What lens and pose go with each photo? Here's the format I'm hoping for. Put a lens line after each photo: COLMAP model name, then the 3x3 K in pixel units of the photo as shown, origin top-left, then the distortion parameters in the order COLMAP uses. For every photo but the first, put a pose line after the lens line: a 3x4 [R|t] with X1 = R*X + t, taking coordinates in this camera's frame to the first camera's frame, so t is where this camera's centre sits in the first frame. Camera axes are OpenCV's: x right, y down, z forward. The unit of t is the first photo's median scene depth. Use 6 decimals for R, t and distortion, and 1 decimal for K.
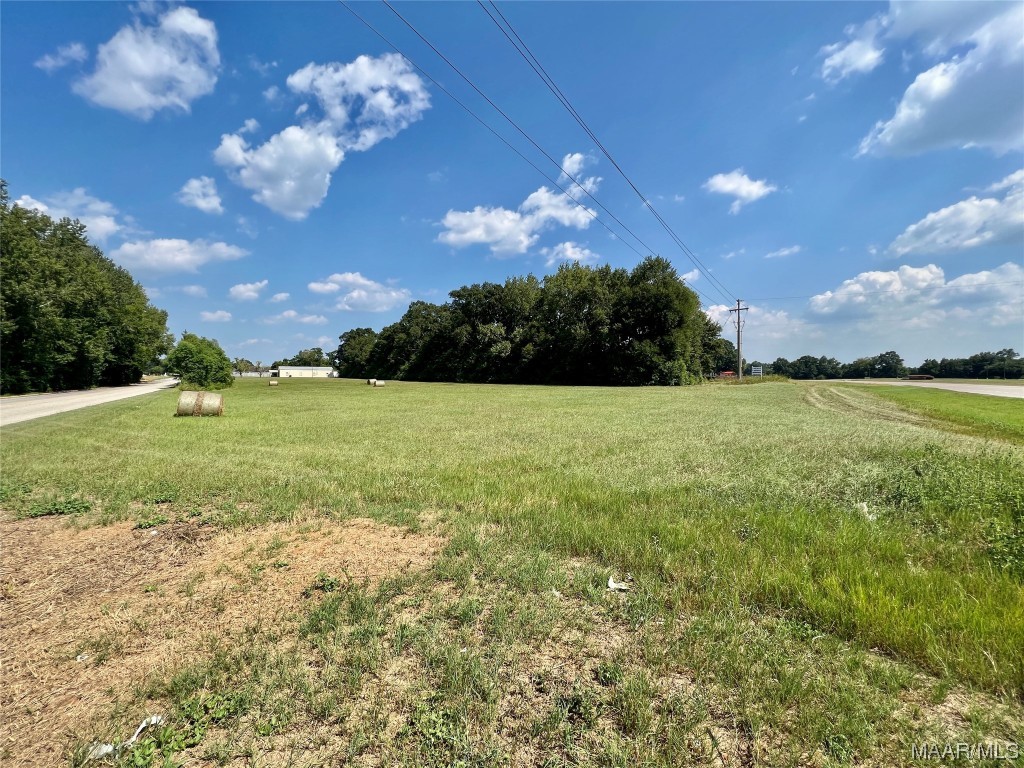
lens RADIAL K [[401.3, 0, 505.6], [0, 401.3, 364.1], [0, 0, 1]] dist [-0.014561, 0.004911]
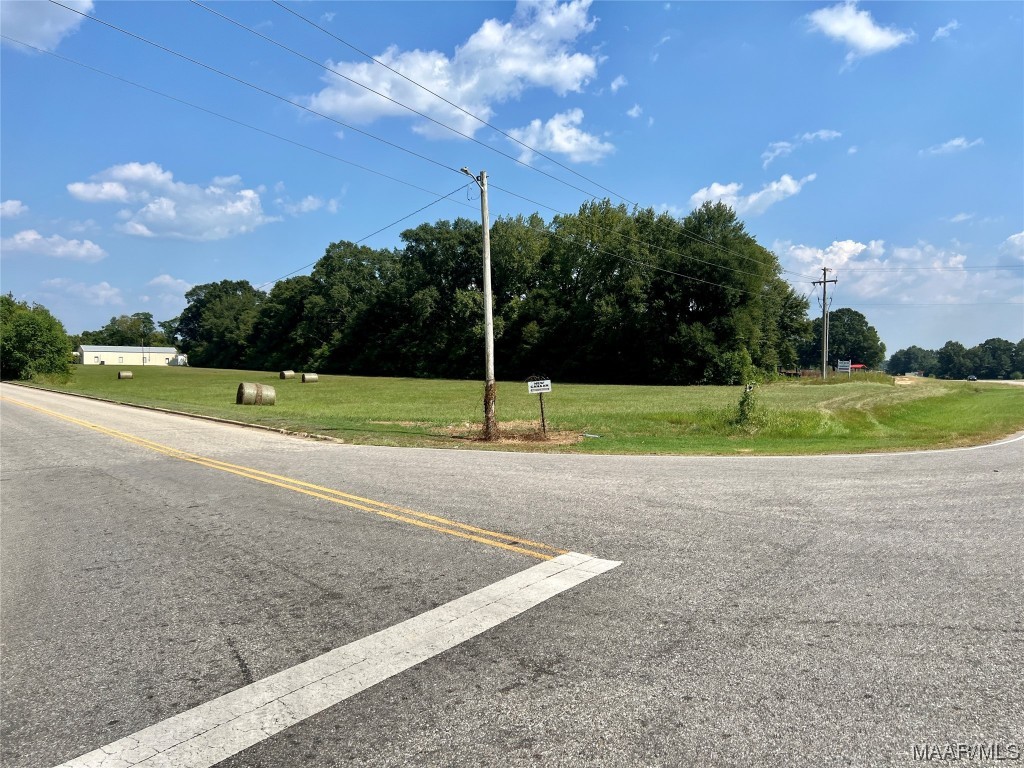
lens RADIAL K [[771.3, 0, 507.4], [0, 771.3, 385.8], [0, 0, 1]] dist [0.064069, -0.076069]
pose [[0.998187, 0.010051, 0.059345, -0.027684], [-0.013372, 0.998350, 0.055838, -0.006870], [-0.058686, -0.056530, 0.996675, -0.140931]]
